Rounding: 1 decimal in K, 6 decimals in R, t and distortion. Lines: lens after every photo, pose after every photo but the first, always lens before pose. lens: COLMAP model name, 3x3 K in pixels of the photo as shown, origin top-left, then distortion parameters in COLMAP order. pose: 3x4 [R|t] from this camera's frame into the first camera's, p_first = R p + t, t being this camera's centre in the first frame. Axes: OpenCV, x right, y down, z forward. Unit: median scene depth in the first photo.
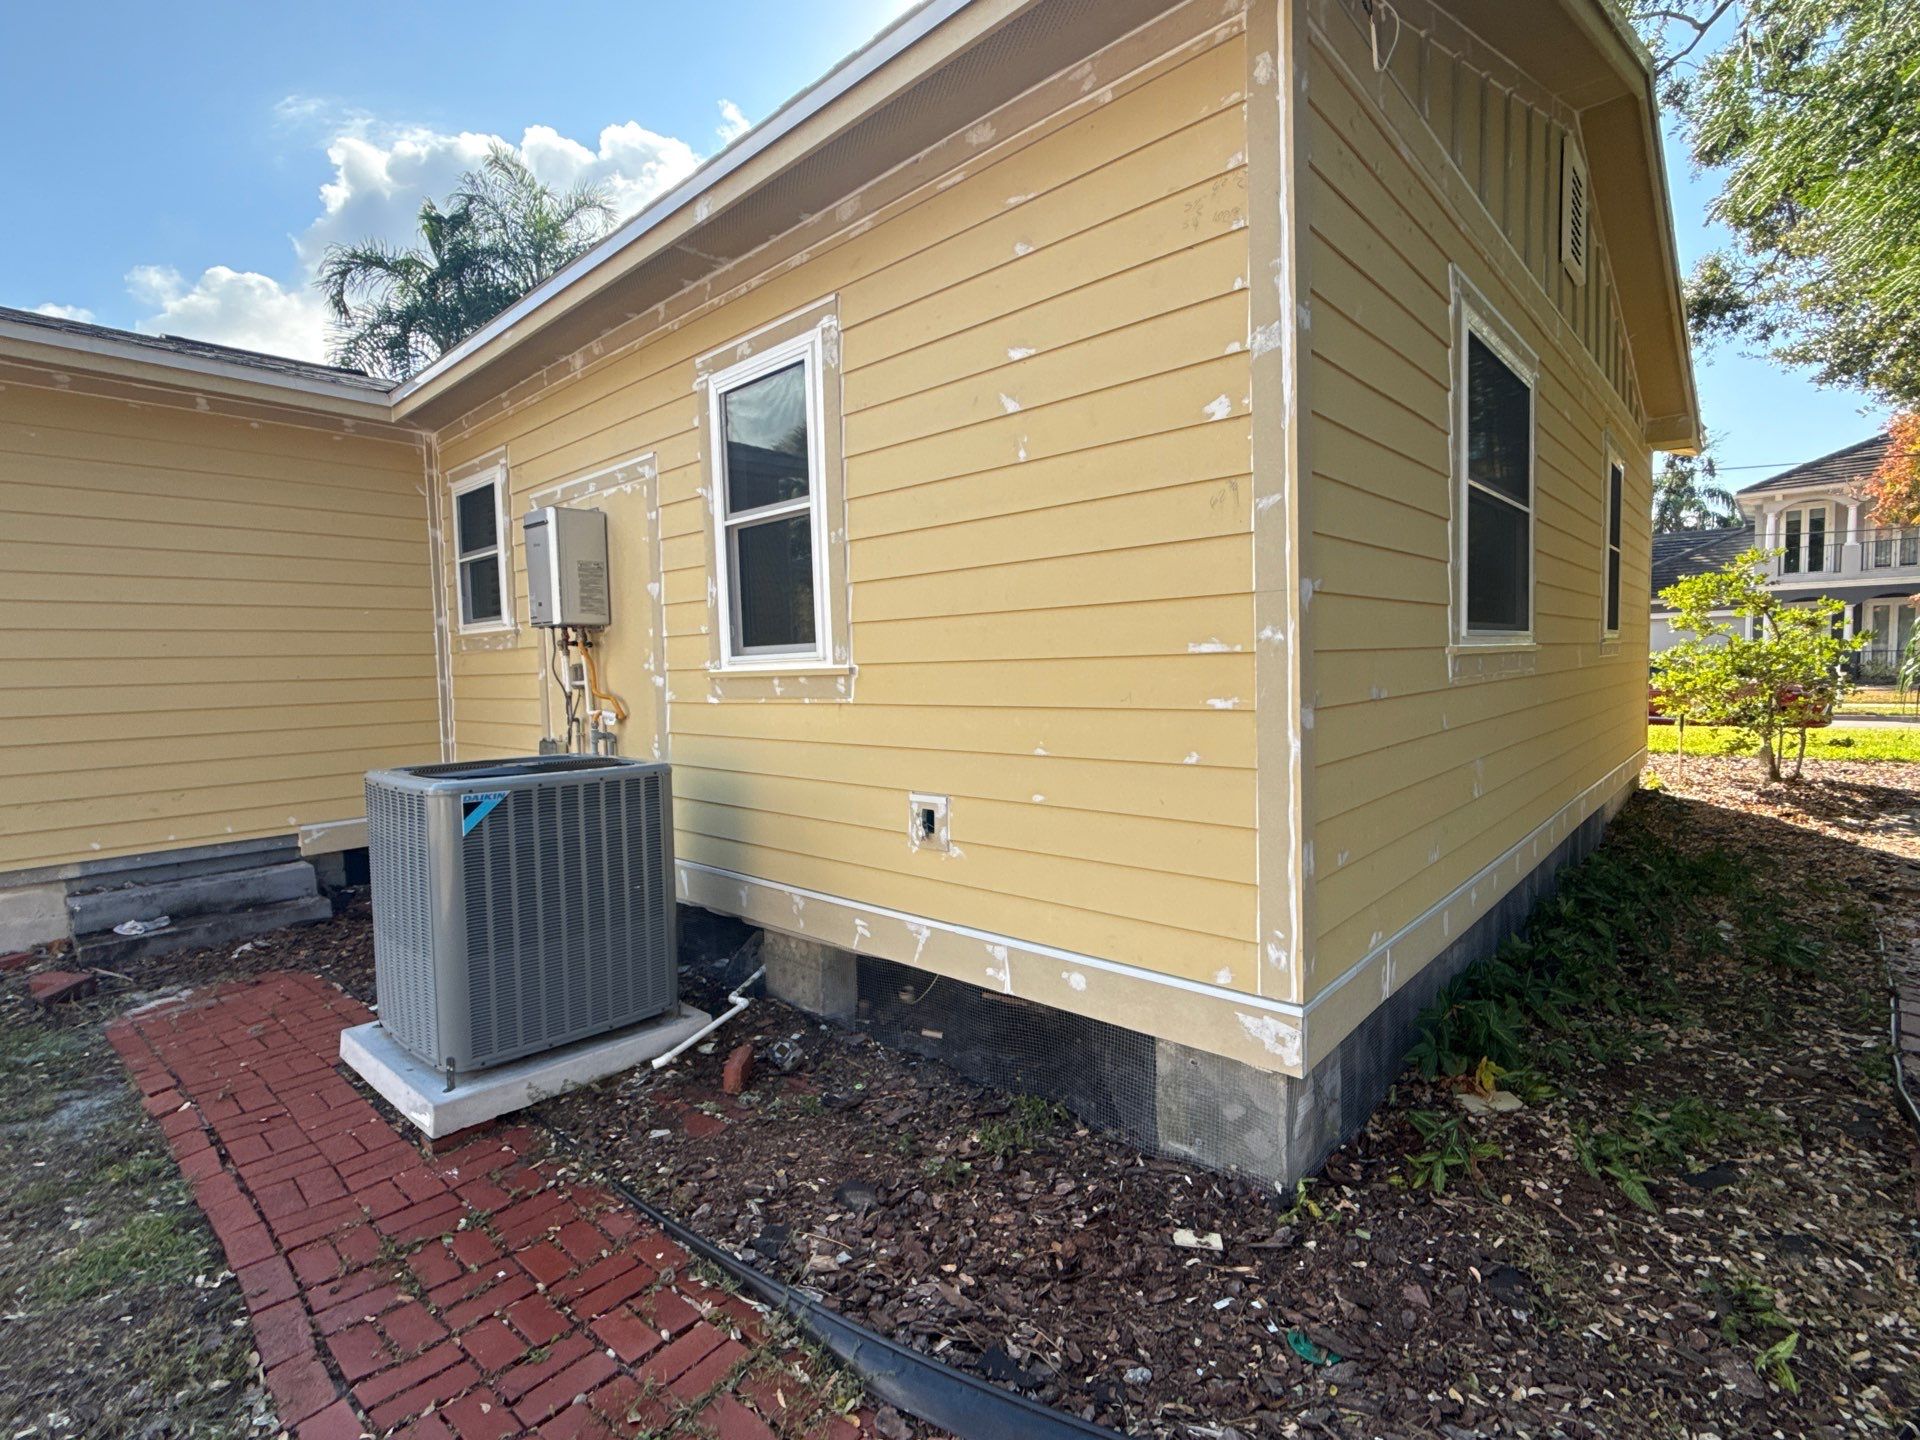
lens RADIAL K [[899.3, 0, 966.3], [0, 899.3, 722.3], [0, 0, 1]] dist [-0.002729, -0.000086]
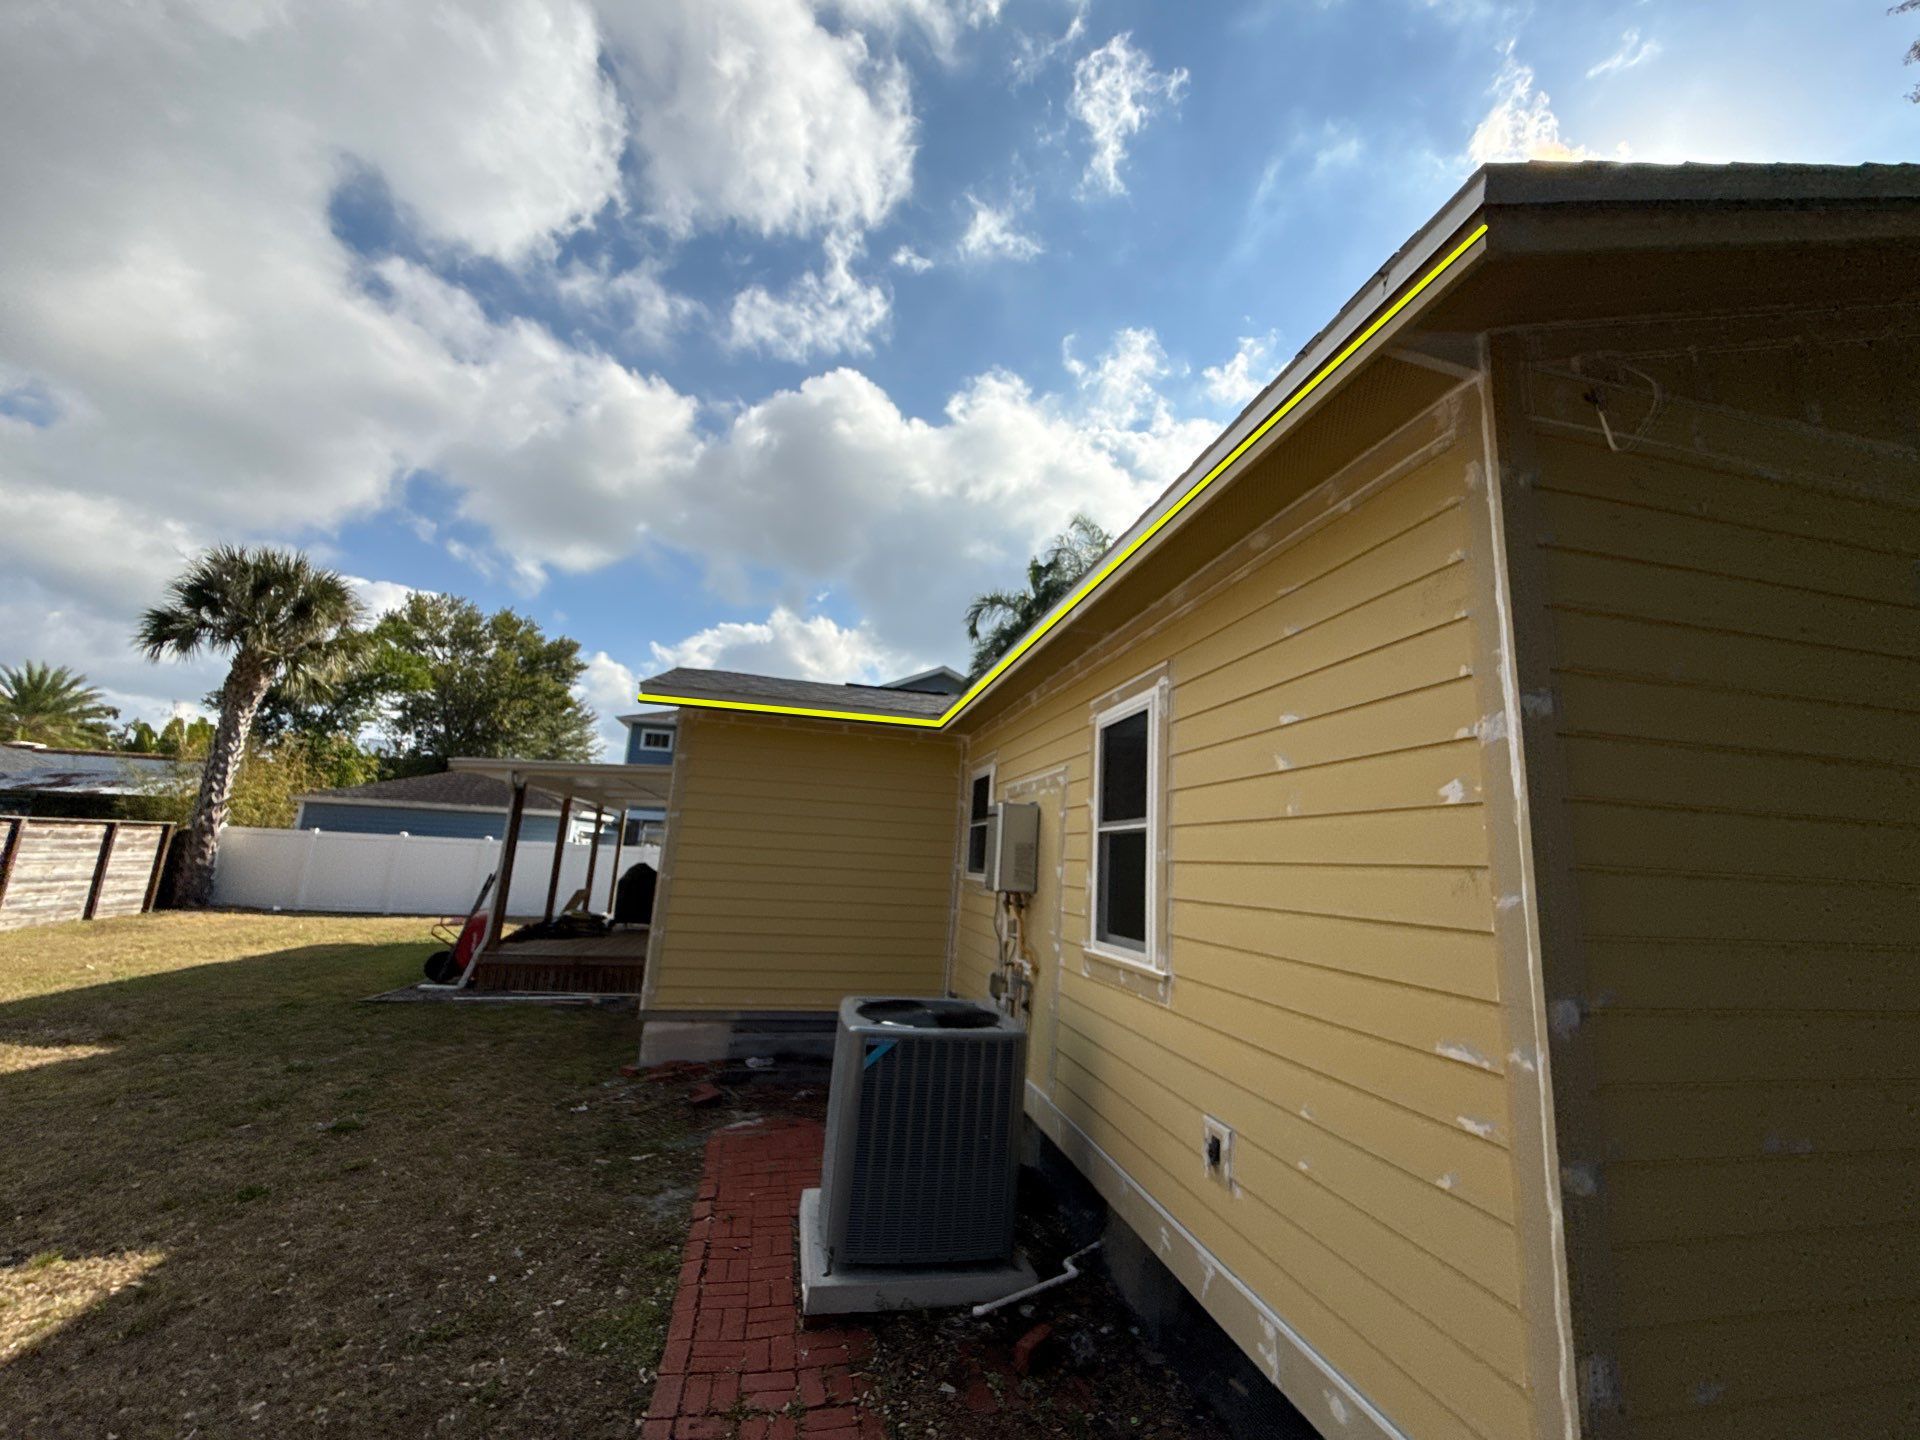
lens RADIAL K [[764.7, 0, 970.7], [0, 764.7, 729.5], [0, 0, 1]] dist [0.000811, 0.000539]
pose [[0.820495, -0.032419, -0.570734, 0.232923], [-0.112714, 0.969616, -0.217116, -0.128372], [0.560432, 0.242472, 0.791911, 0.039175]]
